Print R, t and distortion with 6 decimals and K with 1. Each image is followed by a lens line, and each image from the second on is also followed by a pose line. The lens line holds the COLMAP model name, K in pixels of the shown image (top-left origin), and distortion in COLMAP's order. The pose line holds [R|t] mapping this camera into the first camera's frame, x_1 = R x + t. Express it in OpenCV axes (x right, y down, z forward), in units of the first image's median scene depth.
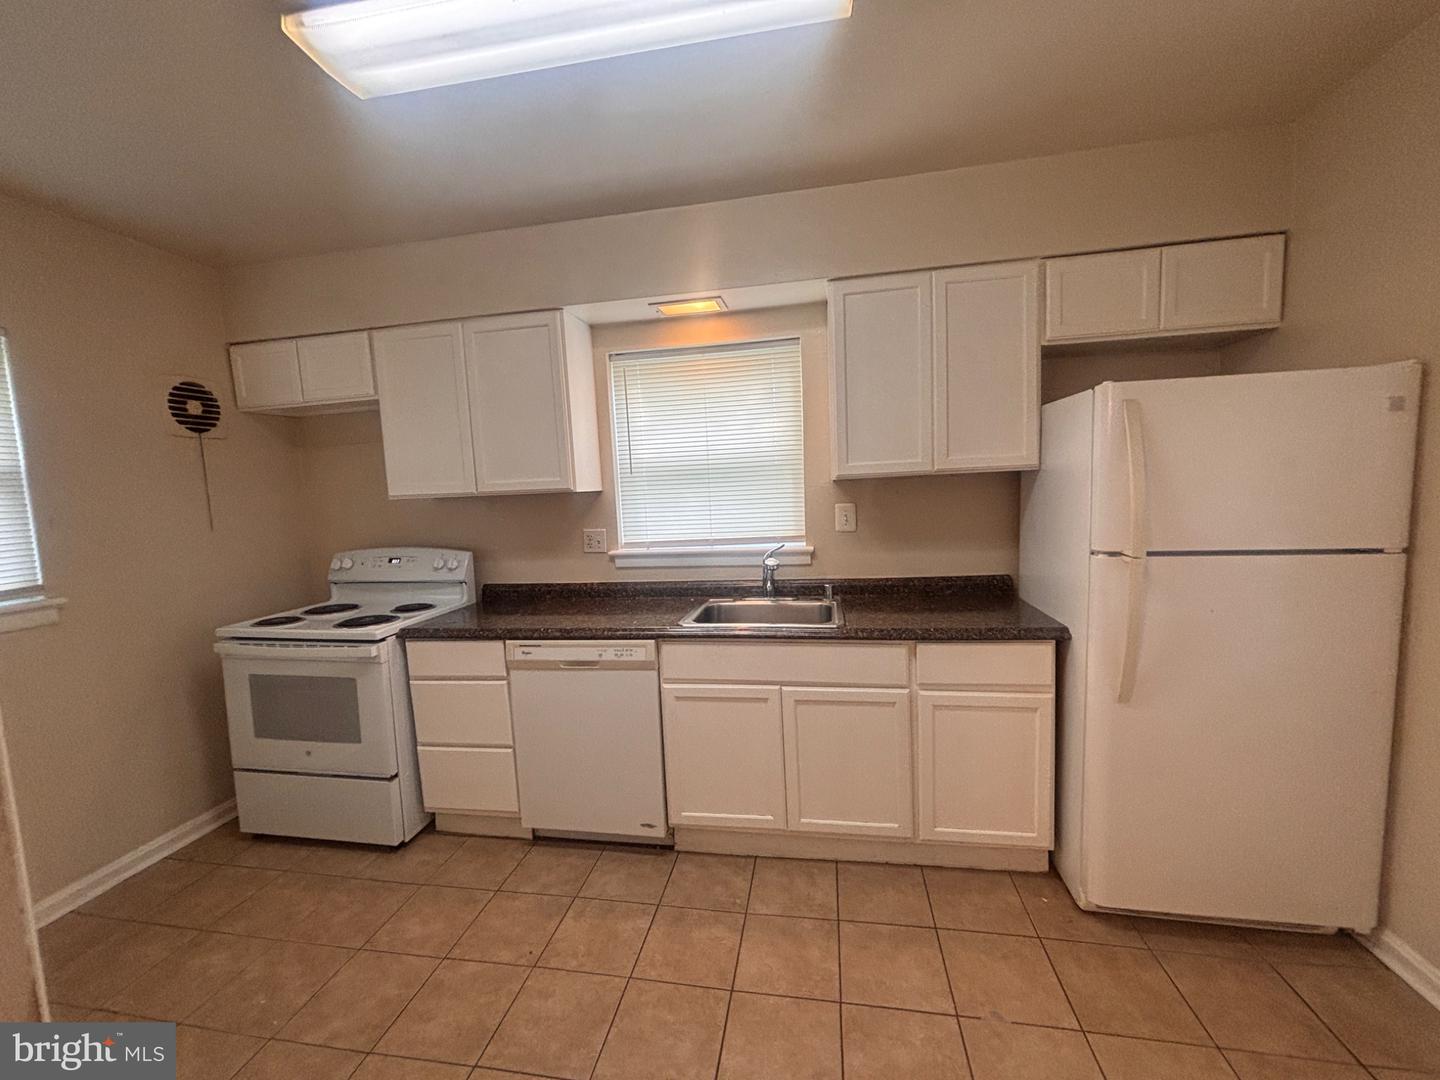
lens RADIAL K [[582.8, 0, 715.7], [0, 582.8, 538.5], [0, 0, 1]] dist [-0.002407, 0.000568]
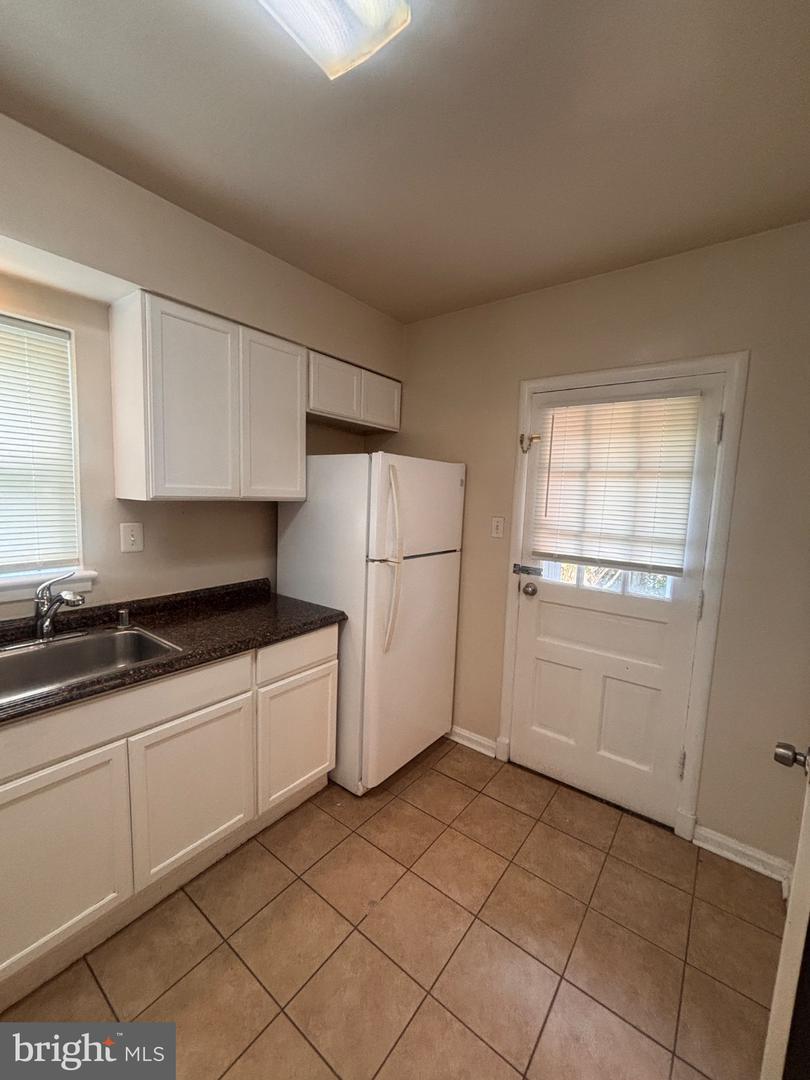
lens RADIAL K [[437.1, 0, 403.1], [0, 437.1, 539.8], [0, 0, 1]] dist [-0.002407, 0.000568]
pose [[0.453546, -0.034383, 0.890570, -0.258661], [0.028711, 0.999301, 0.023959, -0.043540], [-0.890771, 0.014703, 0.454216, 0.314433]]
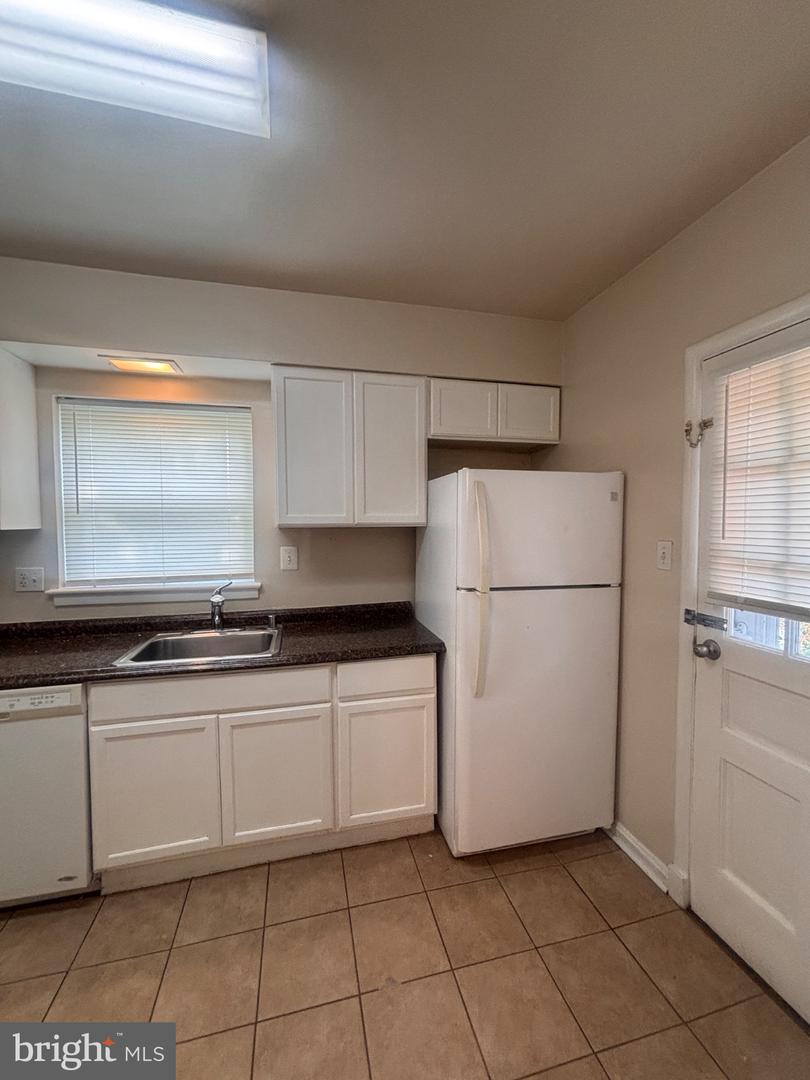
lens RADIAL K [[435.6, 0, 404.6], [0, 435.6, 539.2], [0, 0, 1]] dist [-0.000247, 0.000043]
pose [[0.911737, 0.024535, 0.410041, 0.082472], [0.000973, 0.998083, -0.061886, -0.023127], [-0.410773, 0.056823, 0.909965, 0.082380]]
